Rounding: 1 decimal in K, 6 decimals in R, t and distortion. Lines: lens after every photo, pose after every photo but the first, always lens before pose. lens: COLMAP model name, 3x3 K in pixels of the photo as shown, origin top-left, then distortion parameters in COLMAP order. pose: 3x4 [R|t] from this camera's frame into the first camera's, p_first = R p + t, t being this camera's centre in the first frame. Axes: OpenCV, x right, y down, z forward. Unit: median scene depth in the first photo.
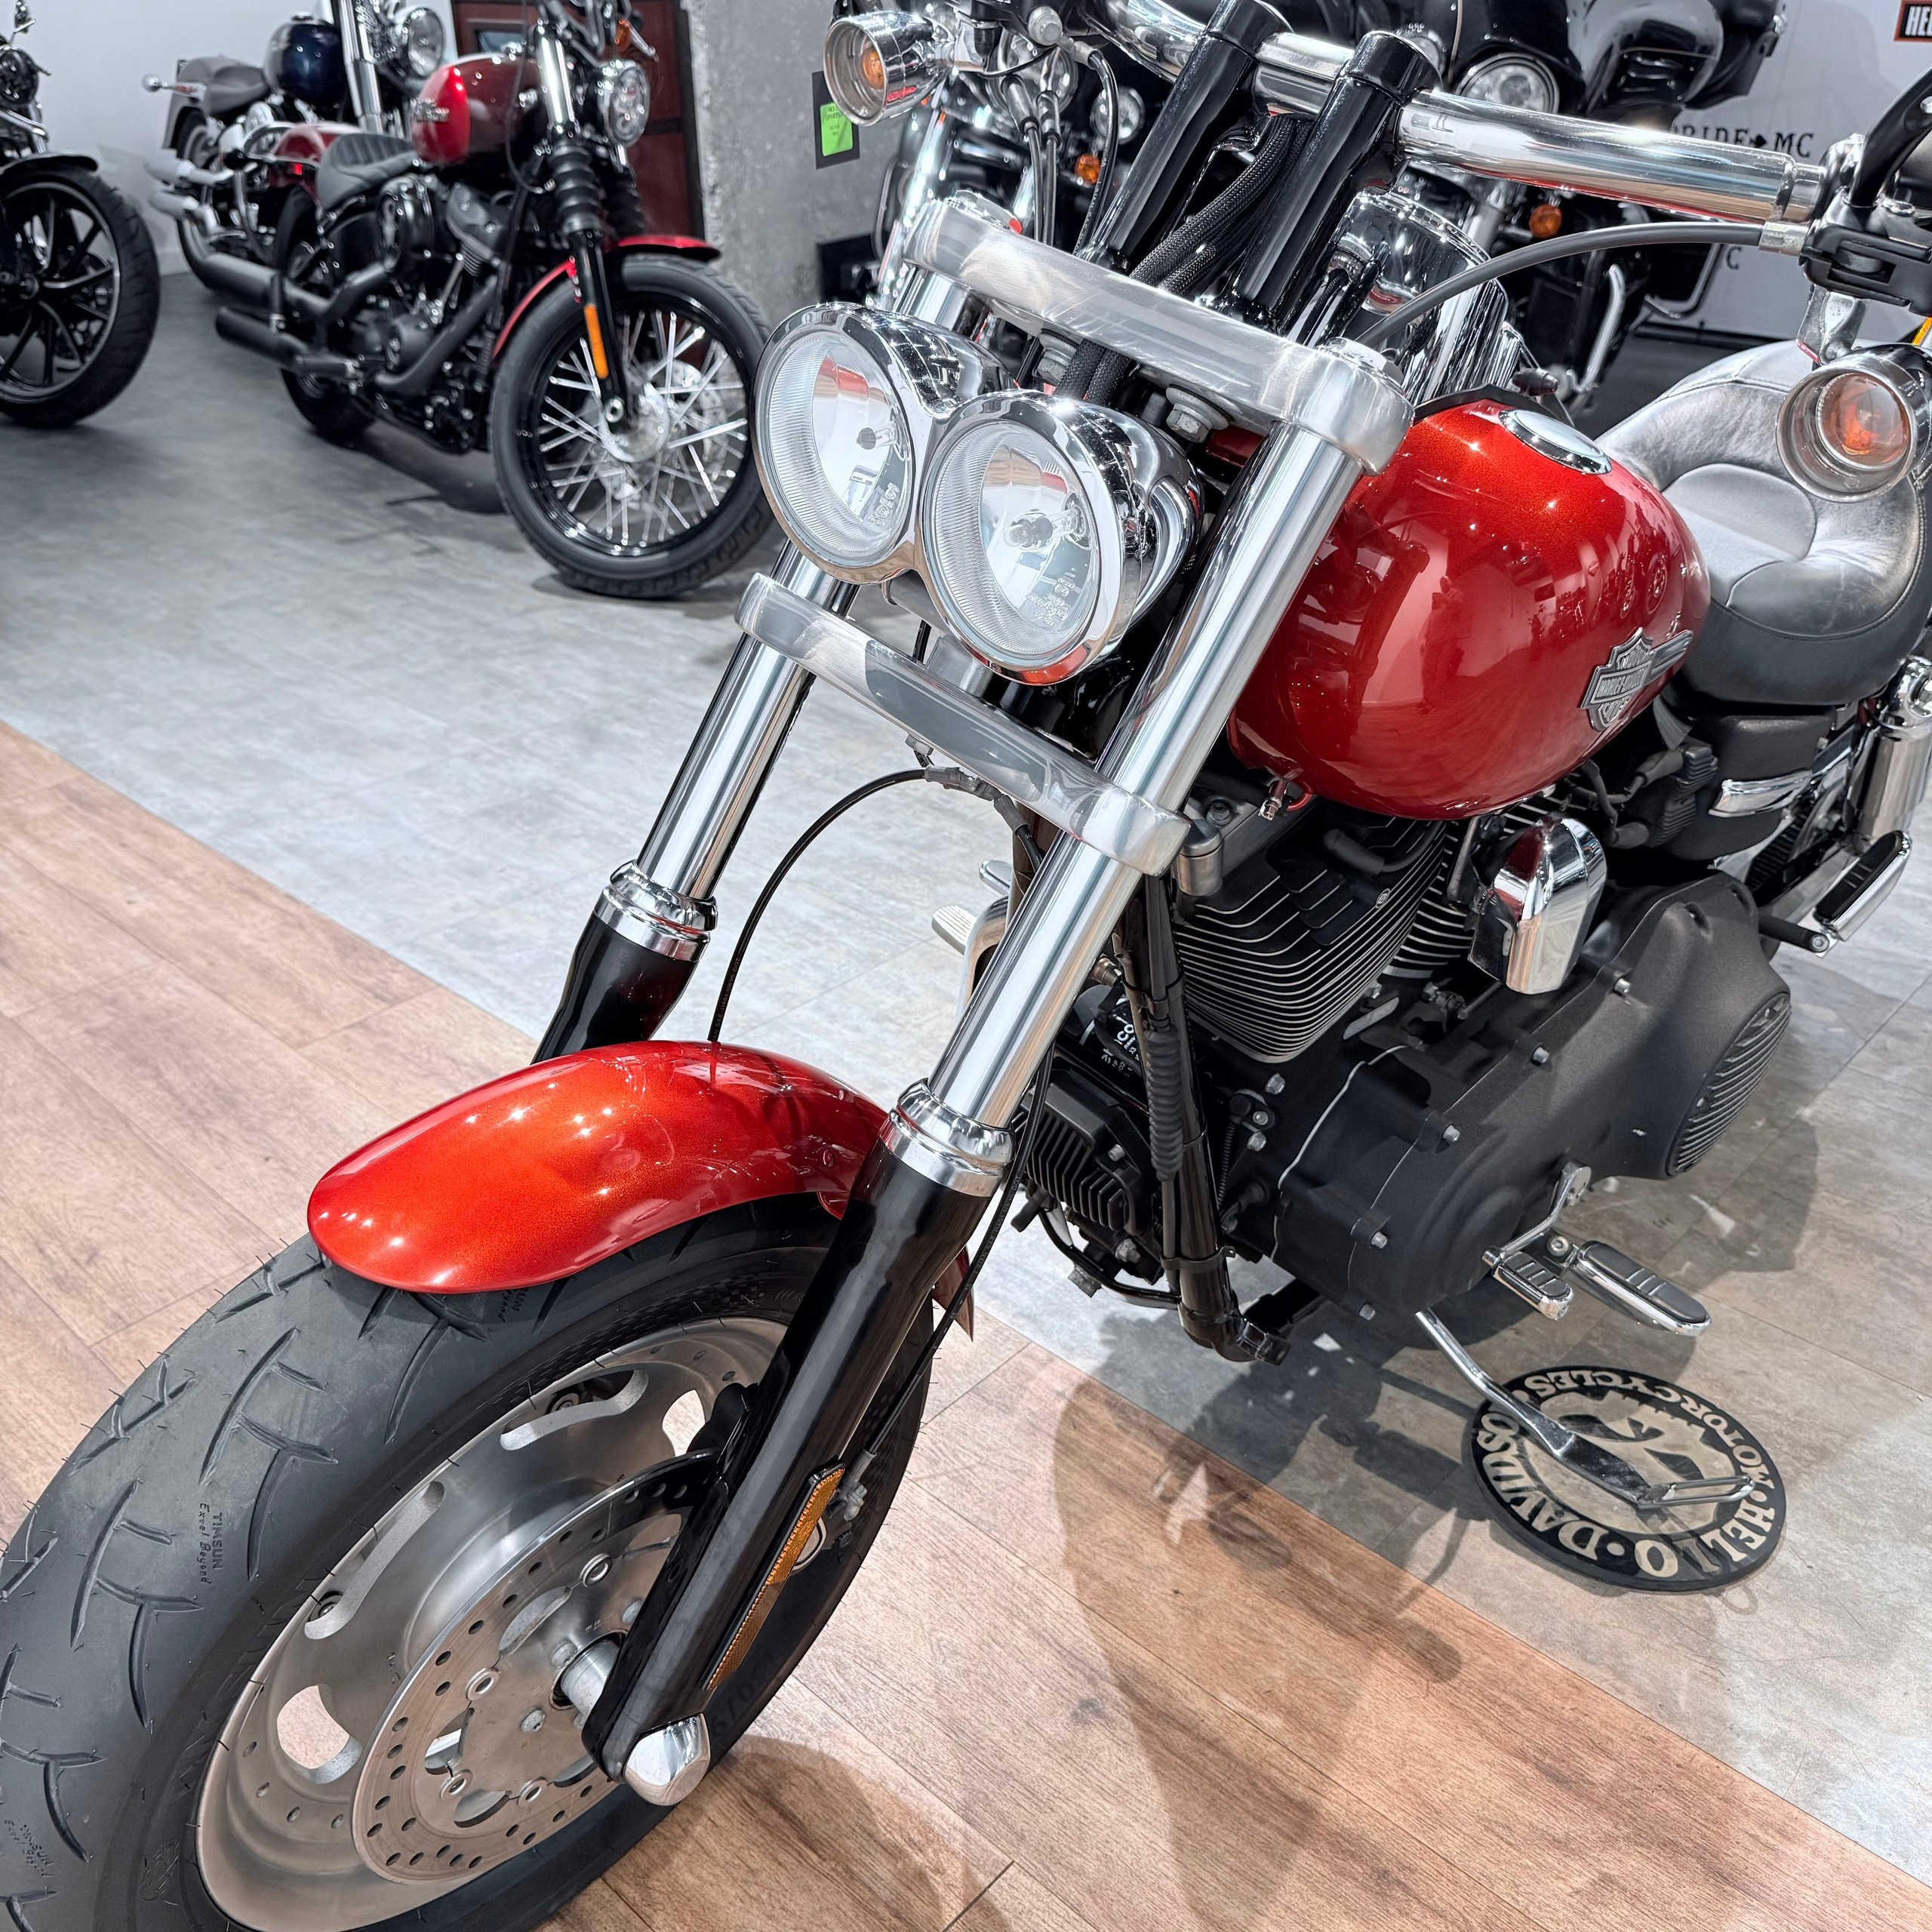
lens RADIAL K [[1836.0, 0, 979.4], [0, 1836.0, 964.3], [0, 0, 1]] dist [0.012245, -0.035634]
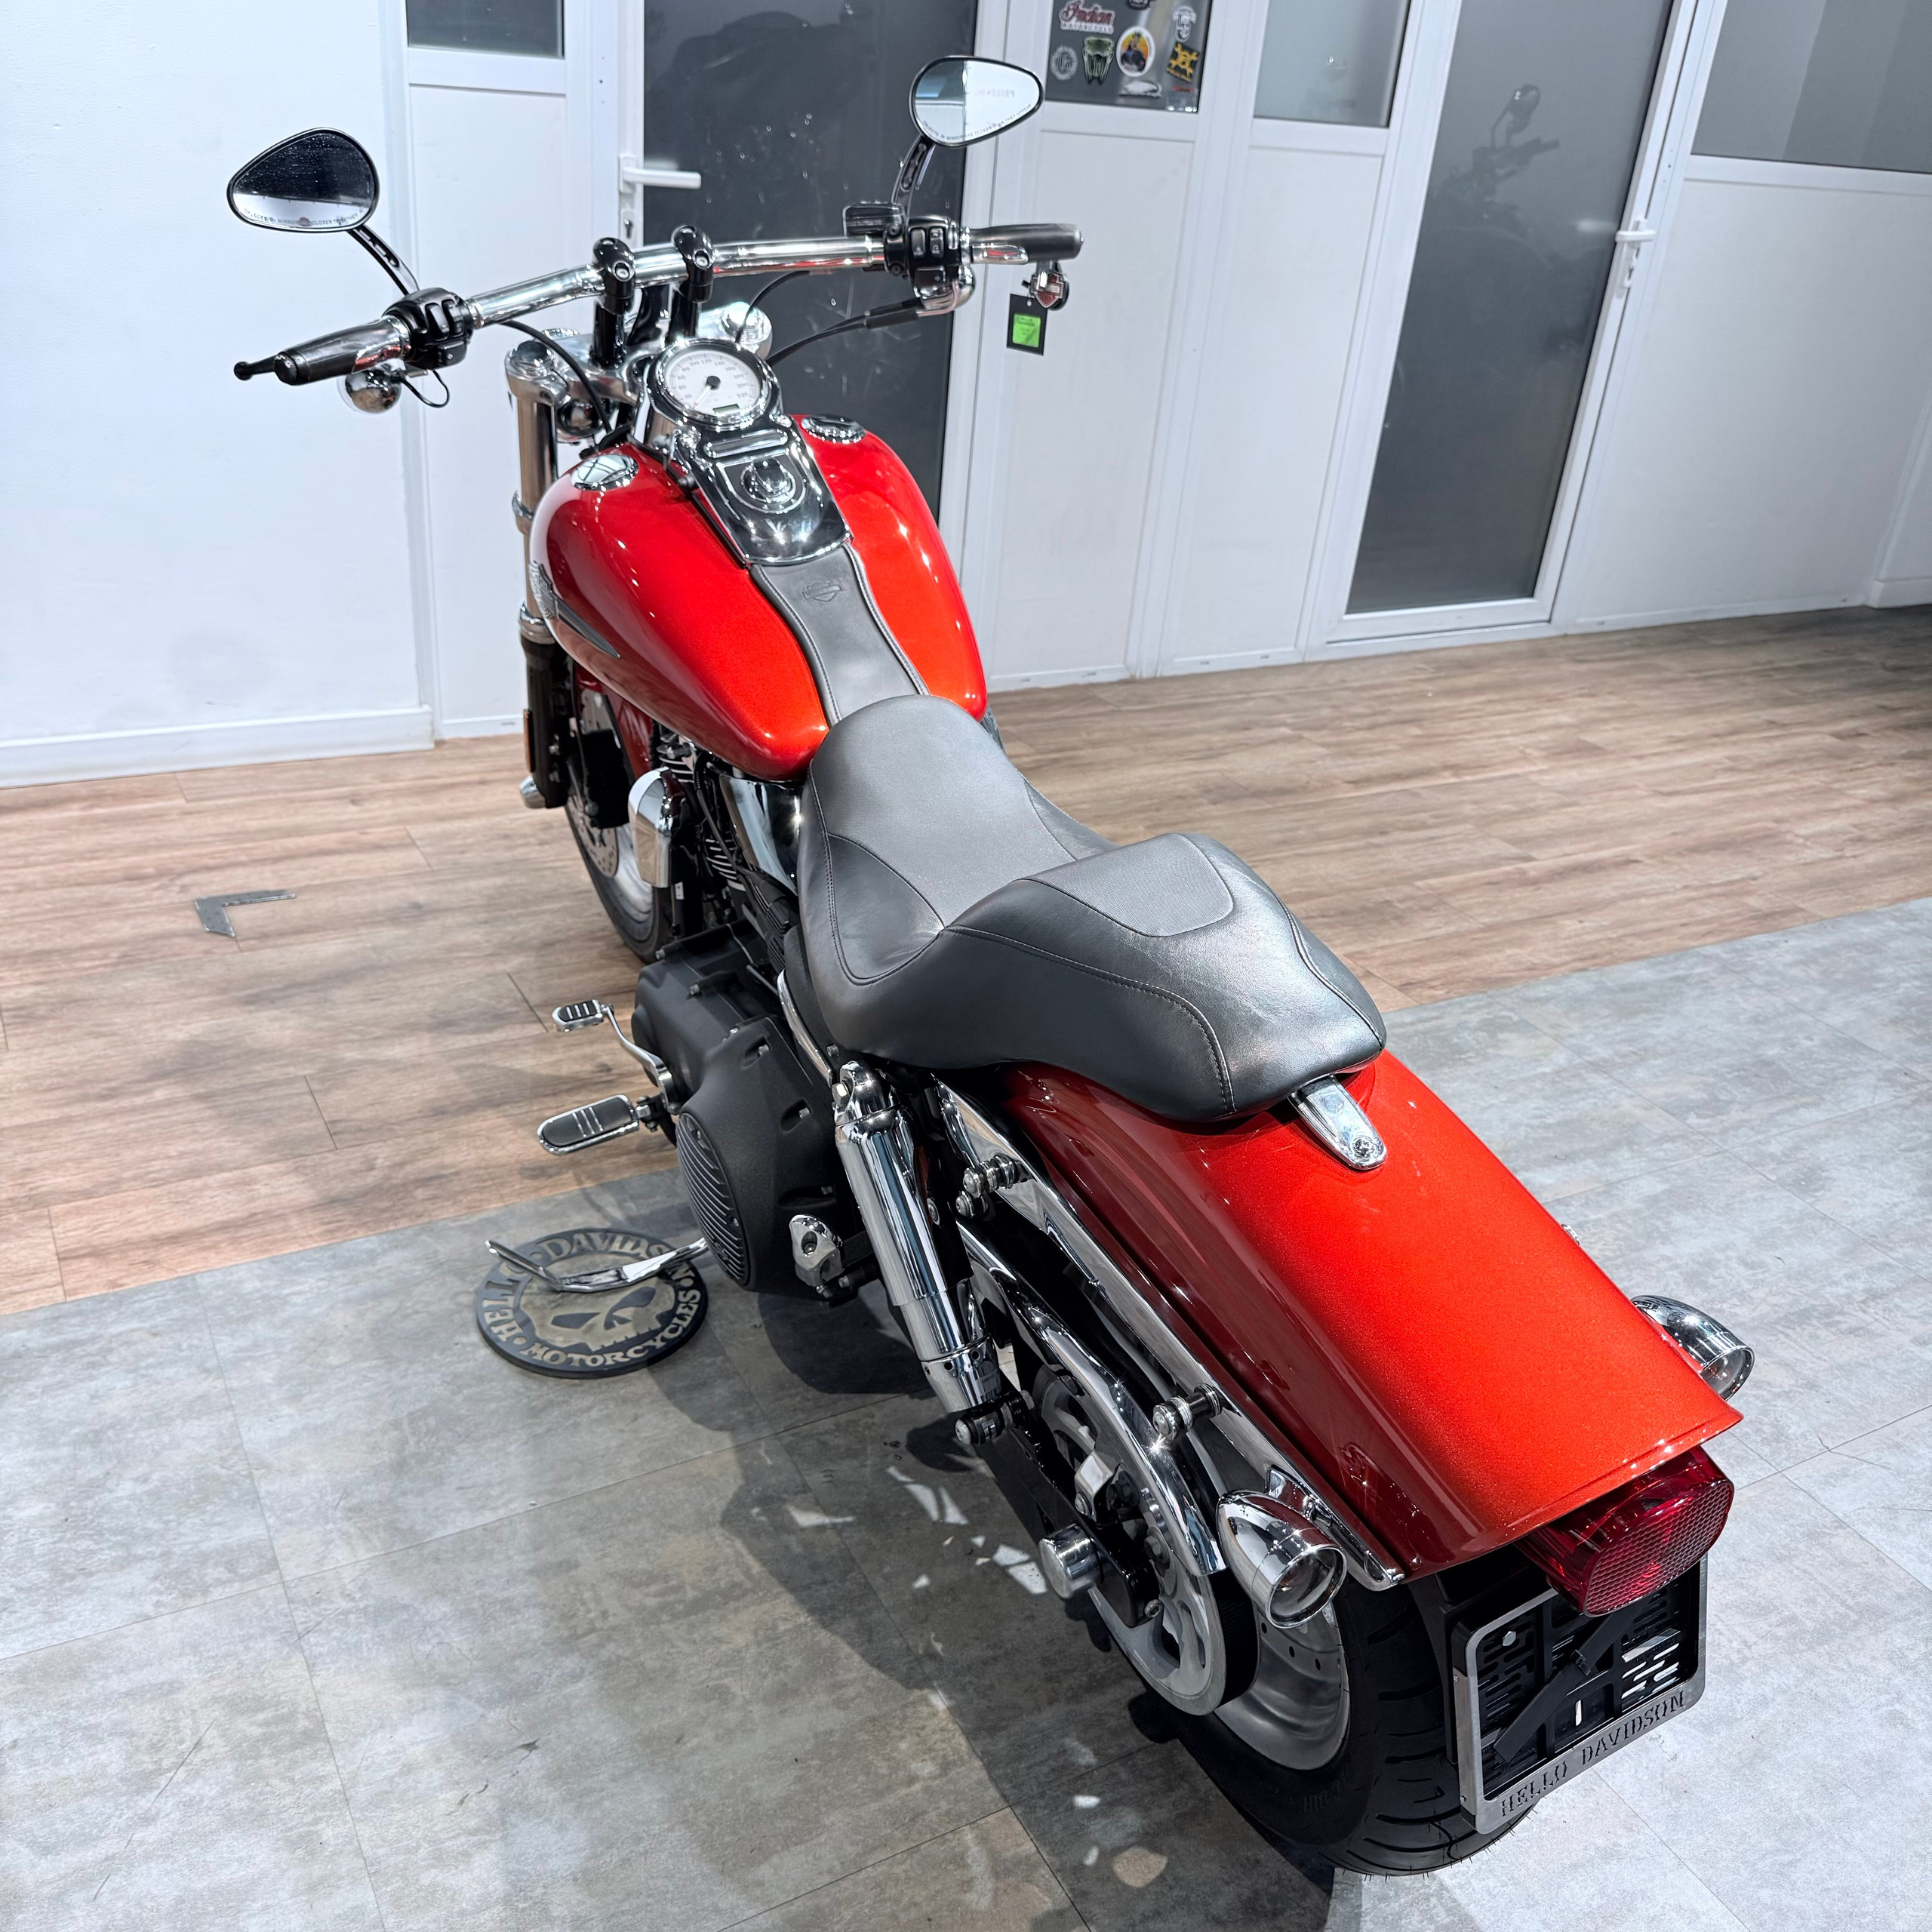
lens RADIAL K [[1790.6, 0, 976.6], [0, 1790.6, 960.4], [0, 0, 1]] dist [0.144453, -0.297305]
pose [[-0.295292, 0.424195, -0.856073, 1.239509], [-0.548036, 0.658755, 0.515459, -0.697244], [0.782597, 0.621370, 0.037949, 0.965276]]
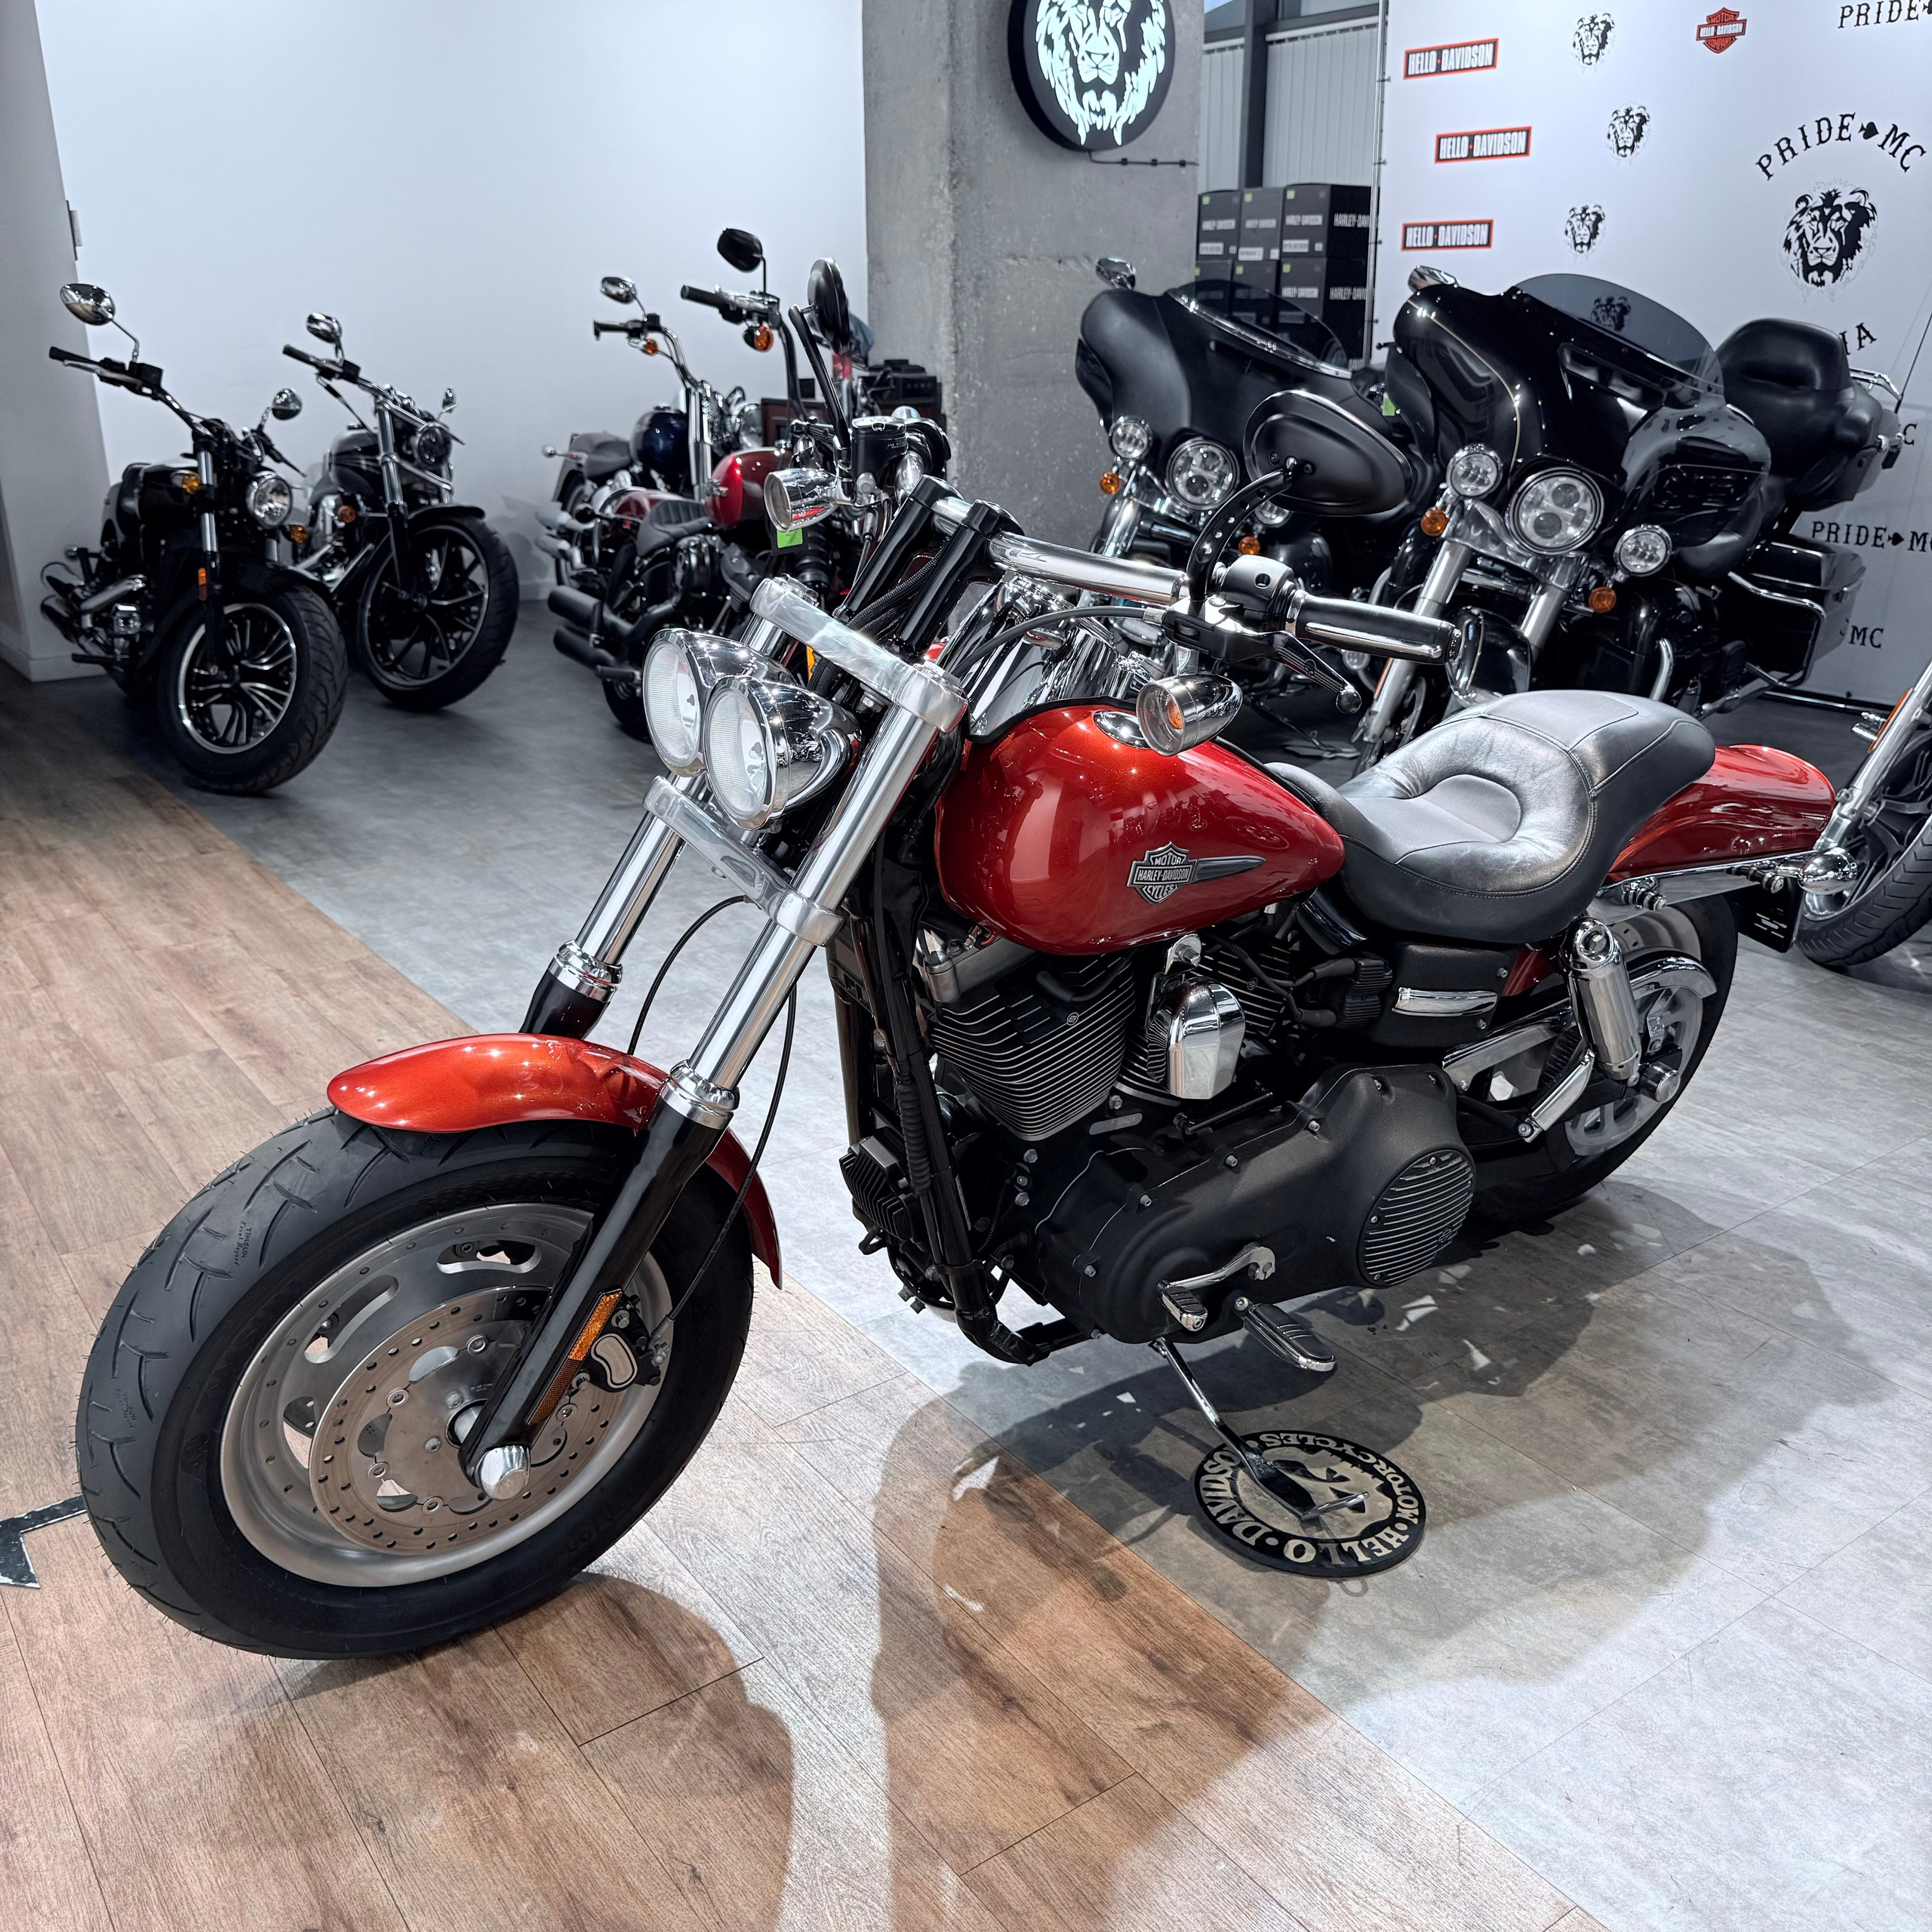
lens RADIAL K [[1790.6, 0, 976.6], [0, 1790.6, 960.4], [0, 0, 1]] dist [0.144453, -0.297305]
pose [[0.981986, 0.073167, -0.174211, 0.300072], [-0.102319, 0.981017, -0.164730, 0.127855], [0.158851, 0.179588, 0.970832, -0.355575]]
